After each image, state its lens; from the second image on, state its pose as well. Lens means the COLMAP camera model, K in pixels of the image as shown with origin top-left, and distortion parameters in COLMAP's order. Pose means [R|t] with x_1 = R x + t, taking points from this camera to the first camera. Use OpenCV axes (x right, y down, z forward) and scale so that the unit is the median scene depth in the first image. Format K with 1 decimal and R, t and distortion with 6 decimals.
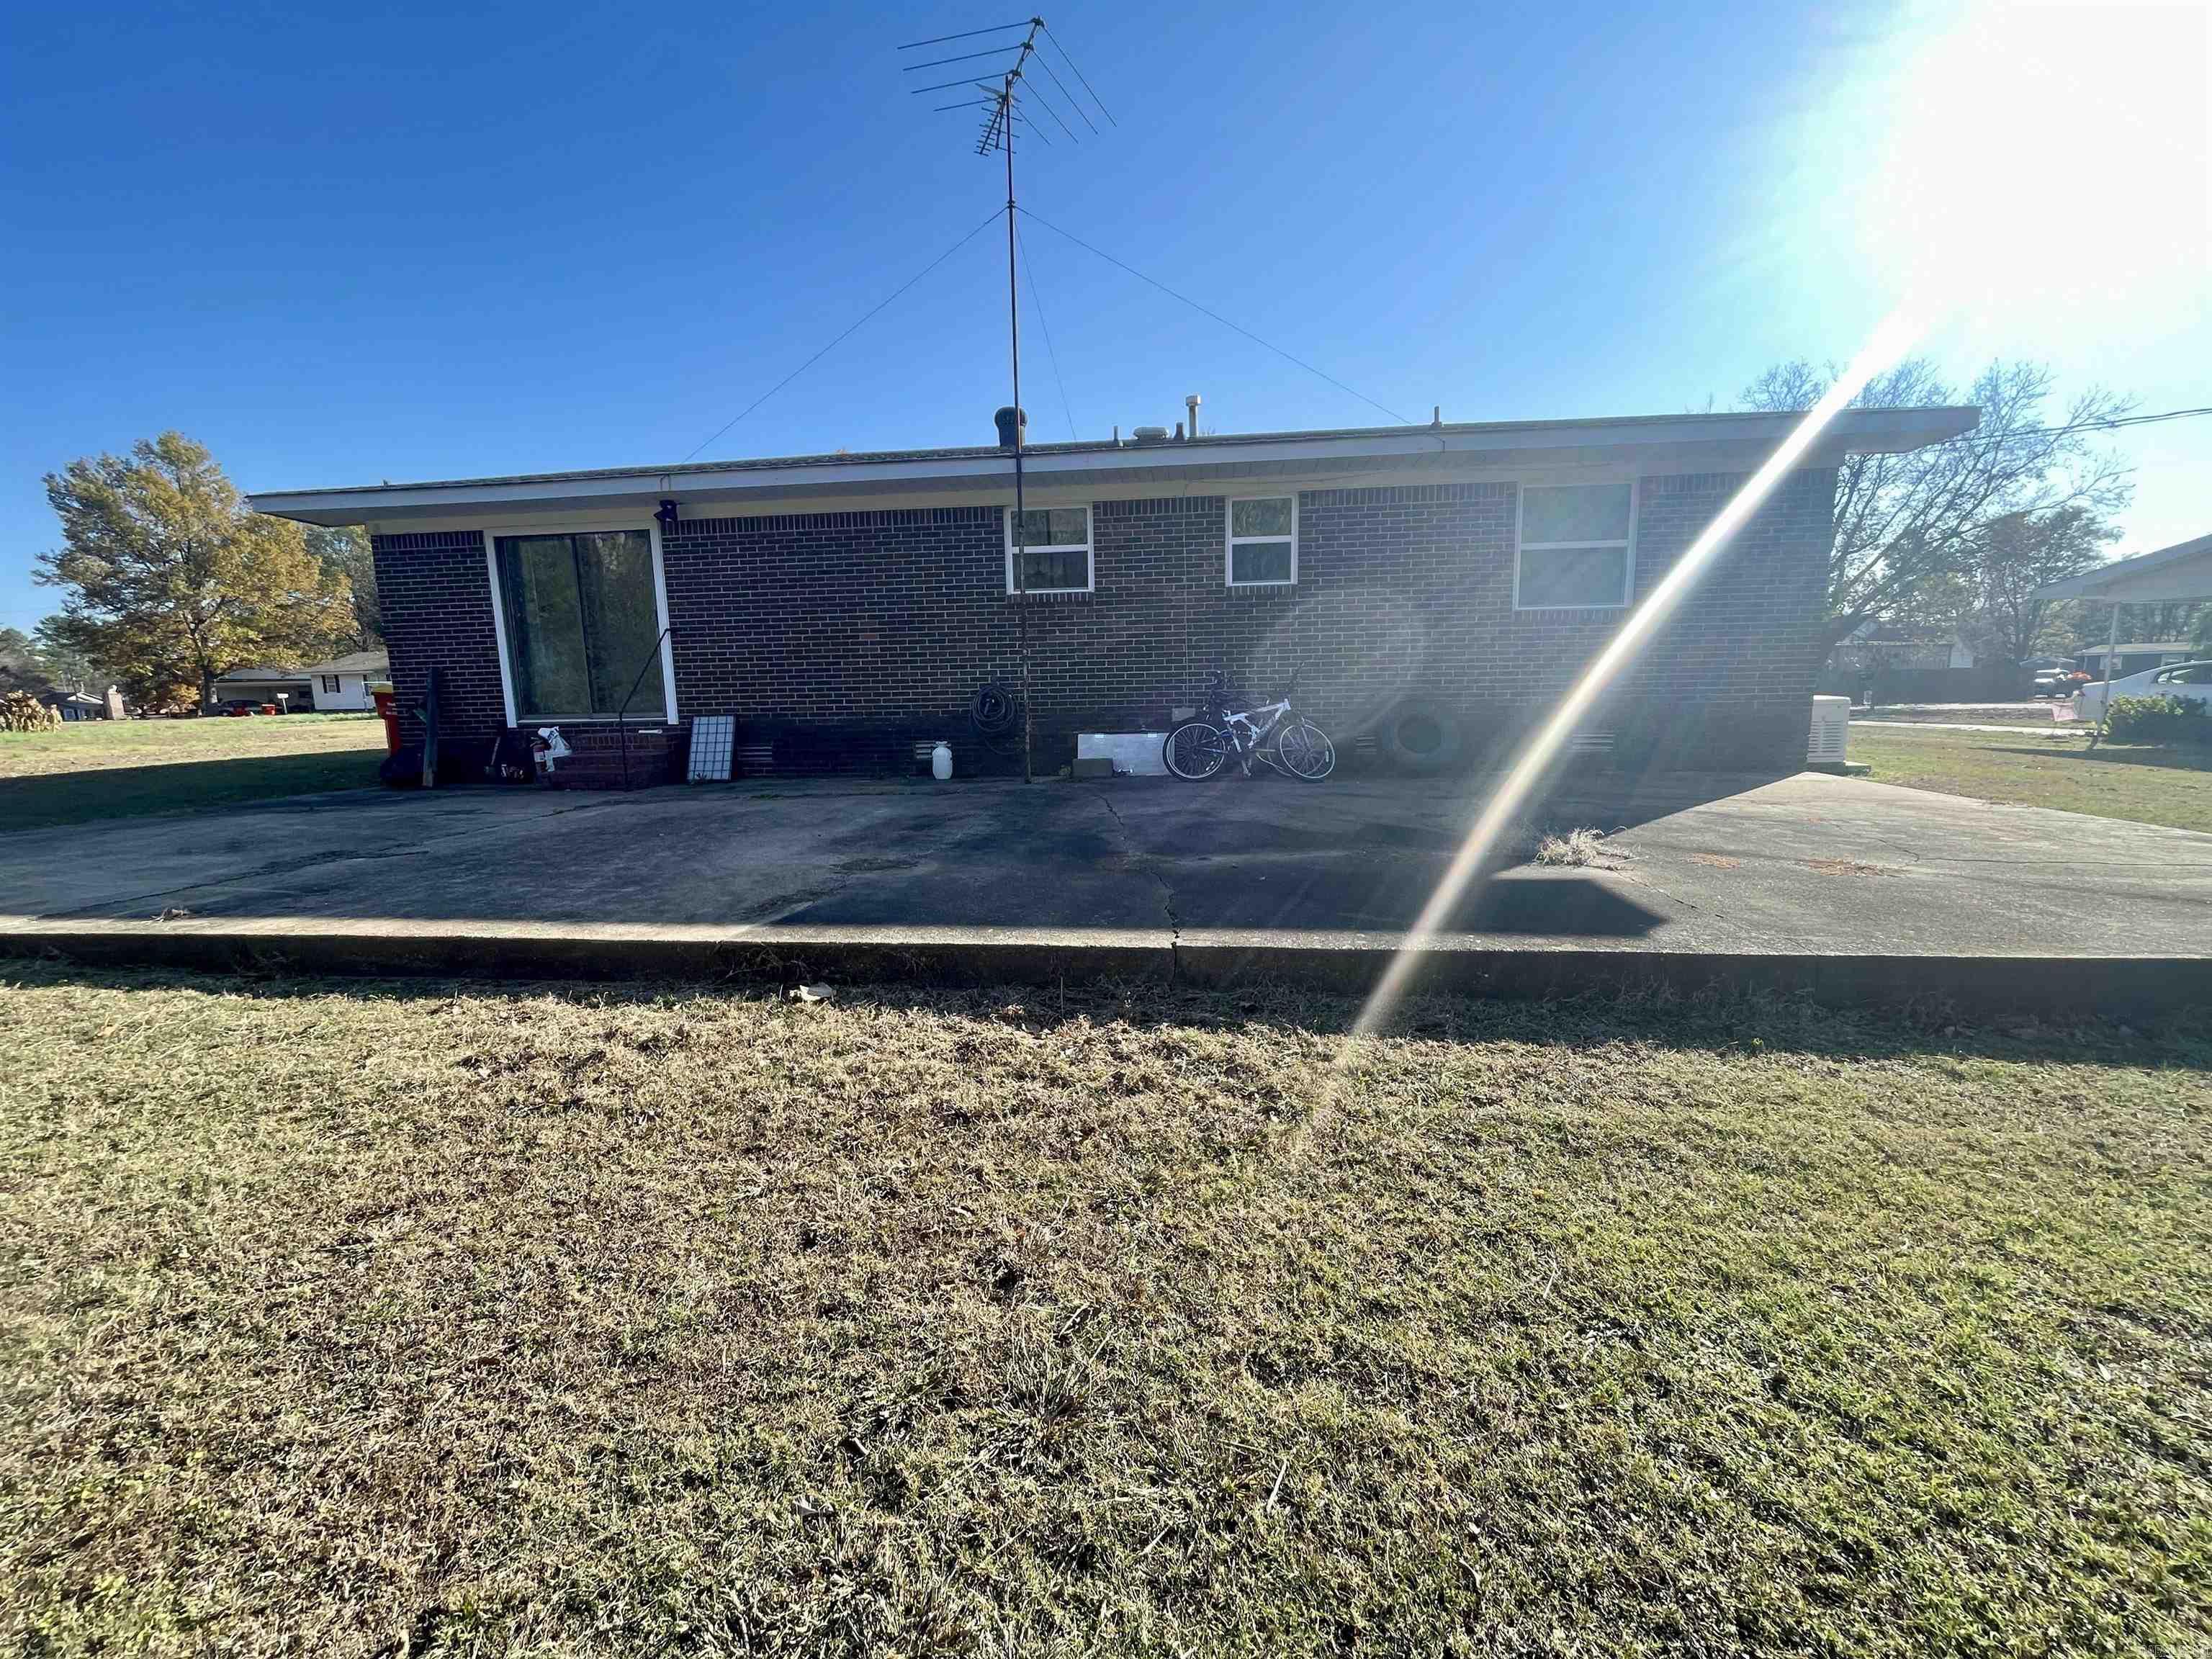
lens RADIAL K [[888.0, 0, 1103.6], [0, 888.0, 831.6], [0, 0, 1]] dist [-0.000721, 0.000476]
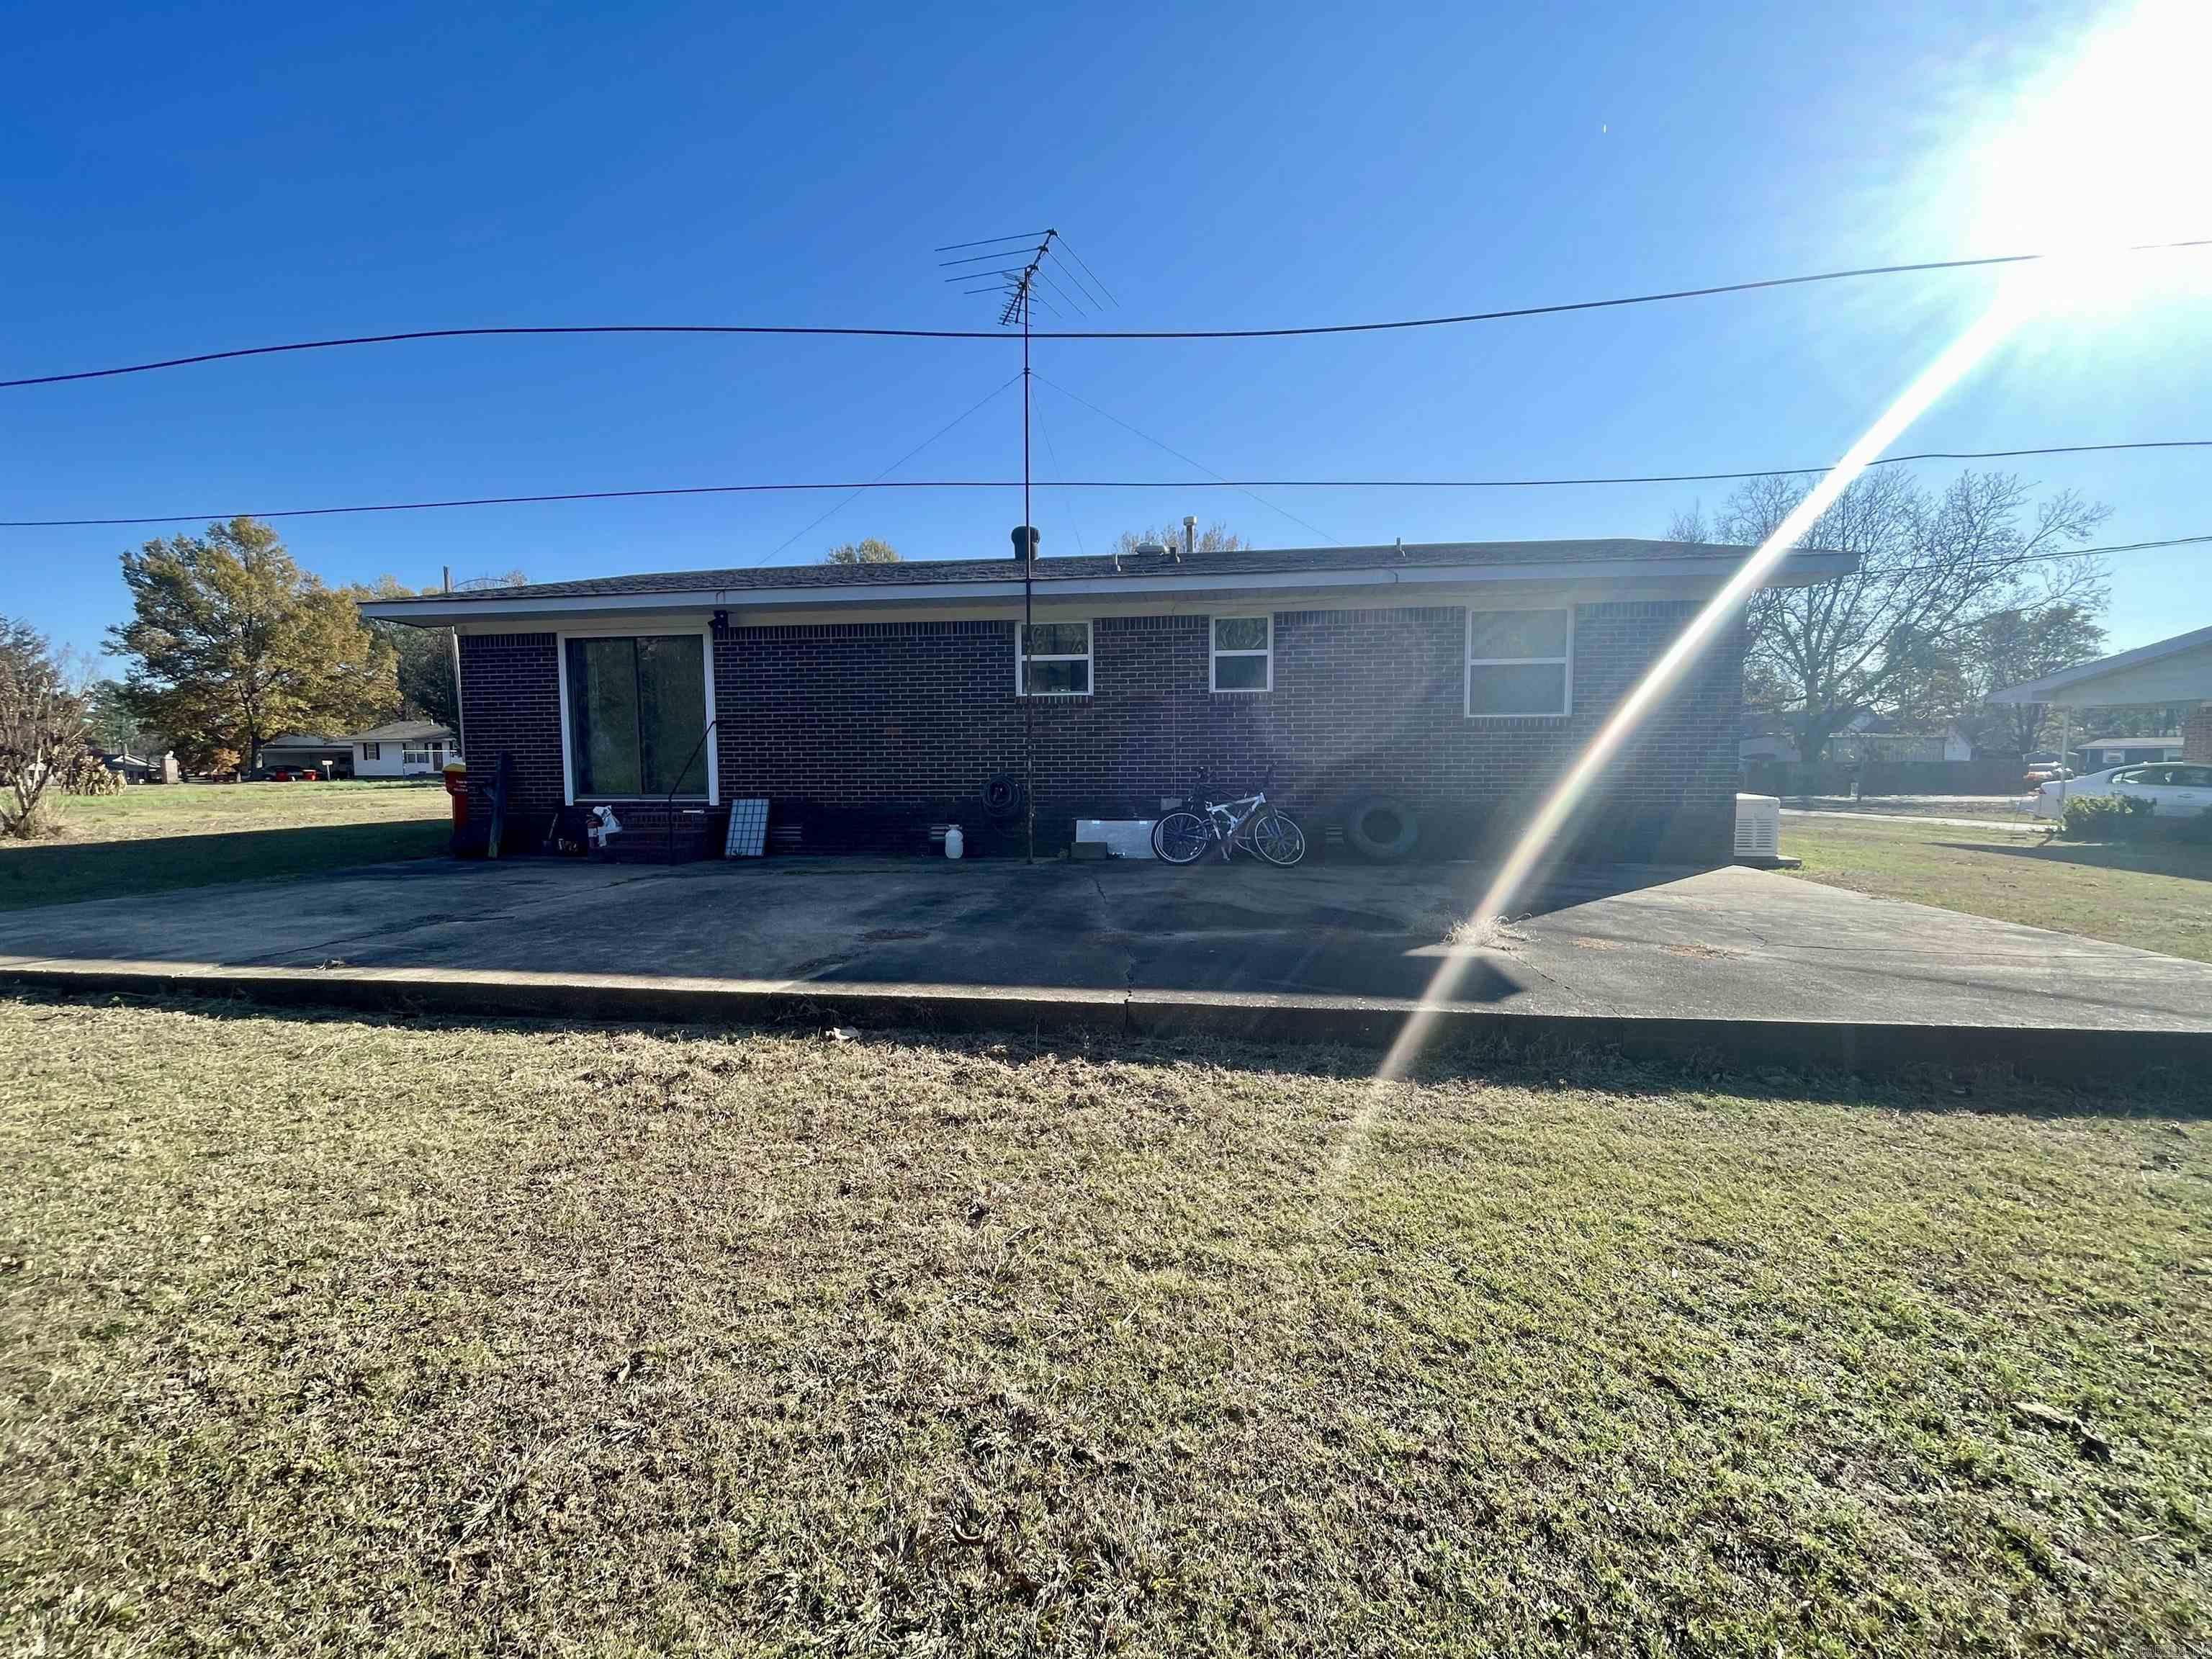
lens RADIAL K [[888.0, 0, 1110.1], [0, 888.0, 833.8], [0, 0, 1]] dist [-0.000721, 0.000476]
pose [[0.999826, 0.016606, -0.008470, 0.053347], [-0.017240, 0.996545, -0.081248, -0.007282], [0.007092, 0.081380, 0.996658, -0.249496]]
